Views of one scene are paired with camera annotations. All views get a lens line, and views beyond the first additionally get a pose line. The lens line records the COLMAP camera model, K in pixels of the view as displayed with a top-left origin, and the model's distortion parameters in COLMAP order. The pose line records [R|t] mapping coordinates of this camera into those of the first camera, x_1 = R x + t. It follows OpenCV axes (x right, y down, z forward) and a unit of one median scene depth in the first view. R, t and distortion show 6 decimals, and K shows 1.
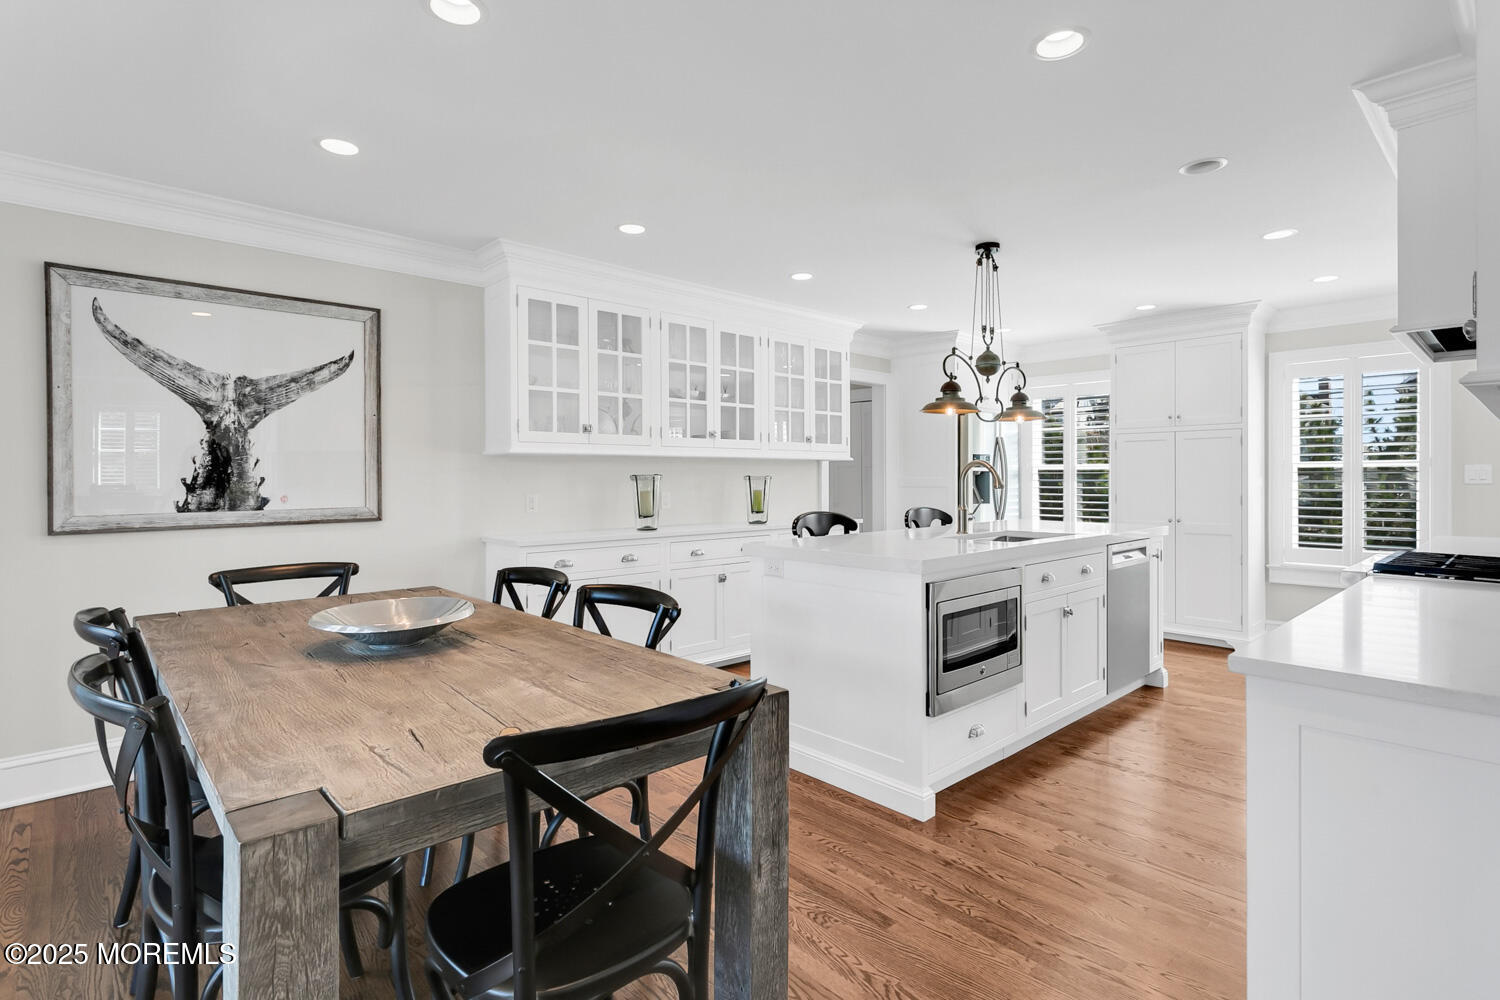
lens RADIAL K [[727.3, 0, 749.9], [0, 727.3, 489.2], [0, 0, 1]] dist [0.023032, 0.000648]
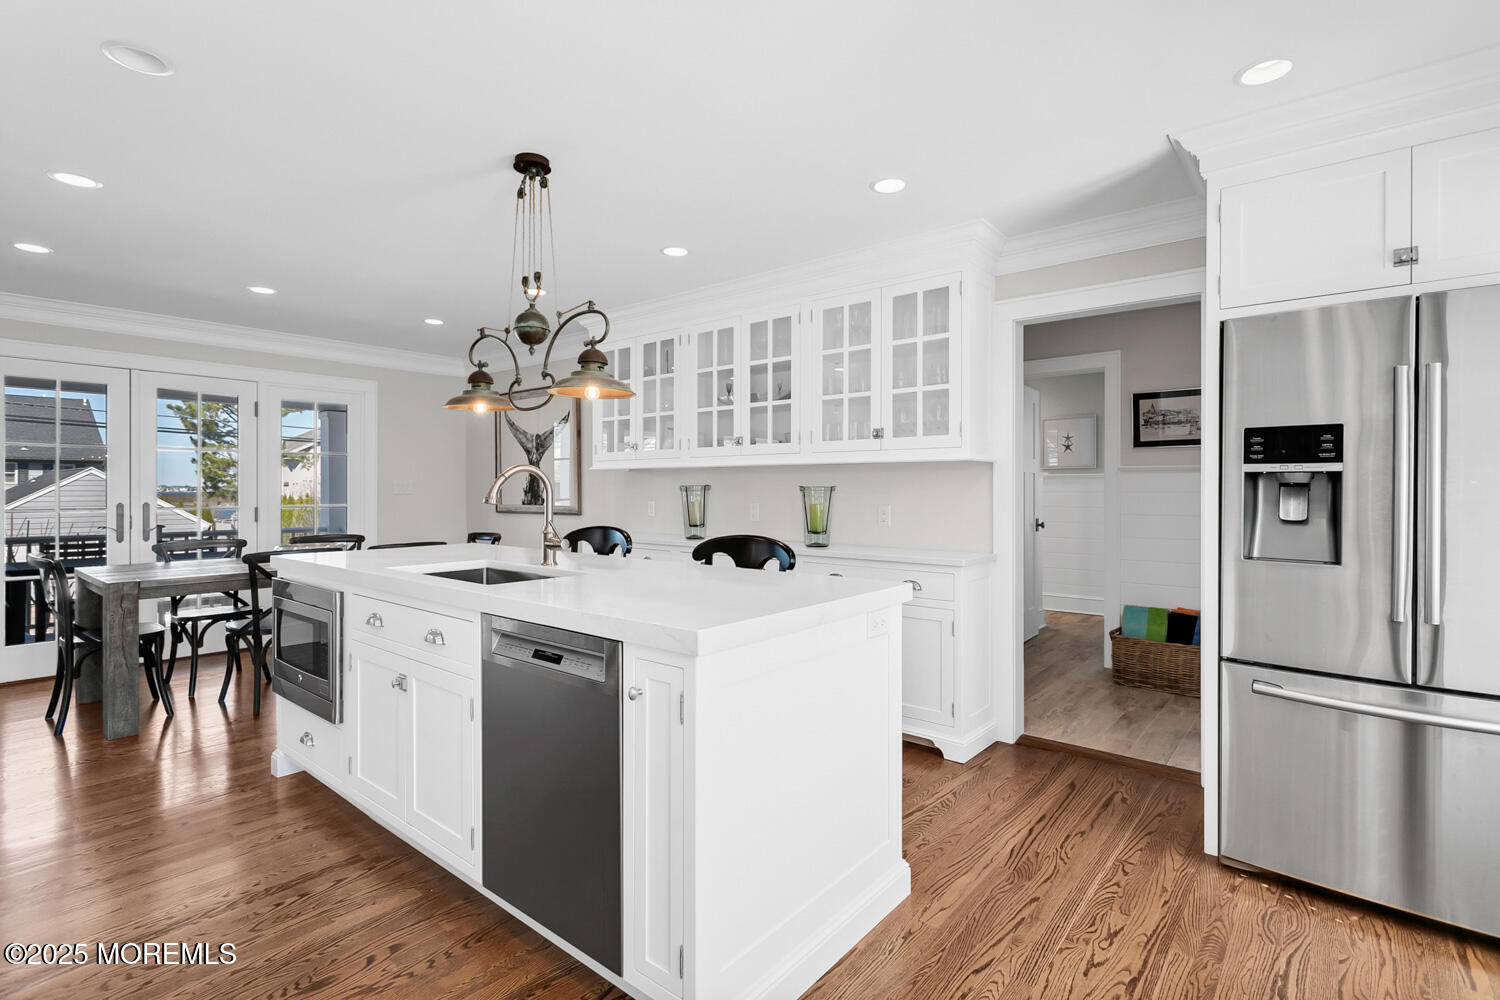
lens RADIAL K [[727.3, 0, 714.9], [0, 727.3, 481.6], [0, 0, 1]] dist [0.023032, 0.000648]
pose [[0.094094, -0.007135, -0.995538, 1.153471], [-0.017879, 0.999801, -0.008856, -0.022176], [0.995403, 0.018632, 0.093948, 1.230253]]
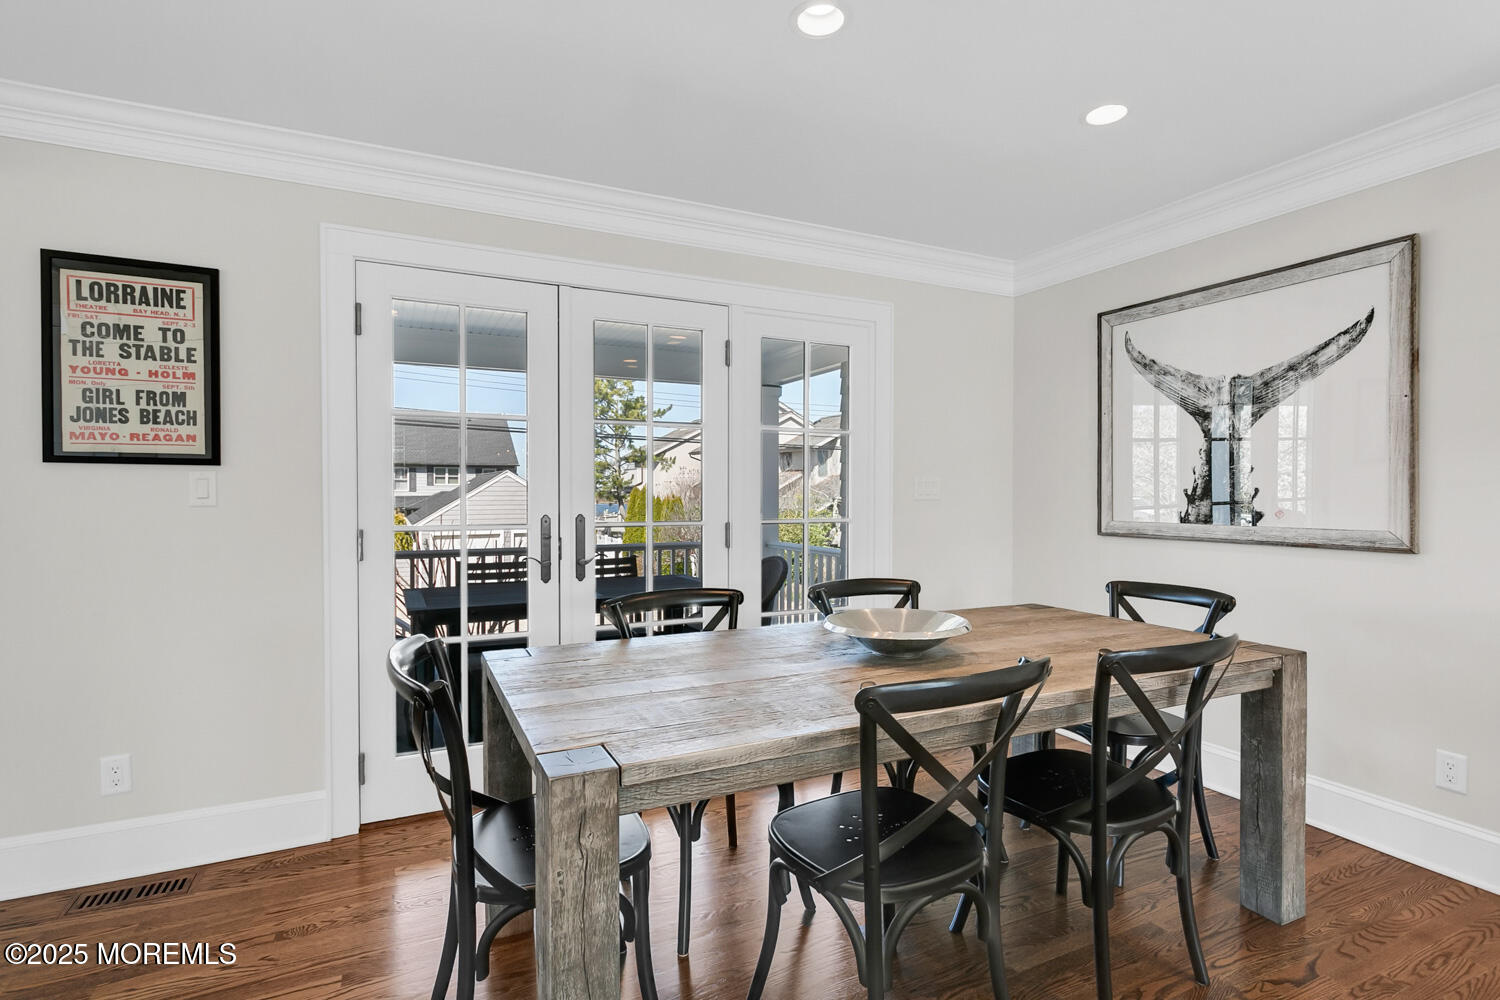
lens RADIAL K [[727.3, 0, 745.0], [0, 727.3, 495.8], [0, 0, 1]] dist [0.023032, 0.000648]
pose [[-0.286955, 0.012044, -0.957868, 0.329842], [-0.015852, 0.999724, 0.017320, -0.012436], [0.957813, 0.020154, -0.286685, 0.659510]]
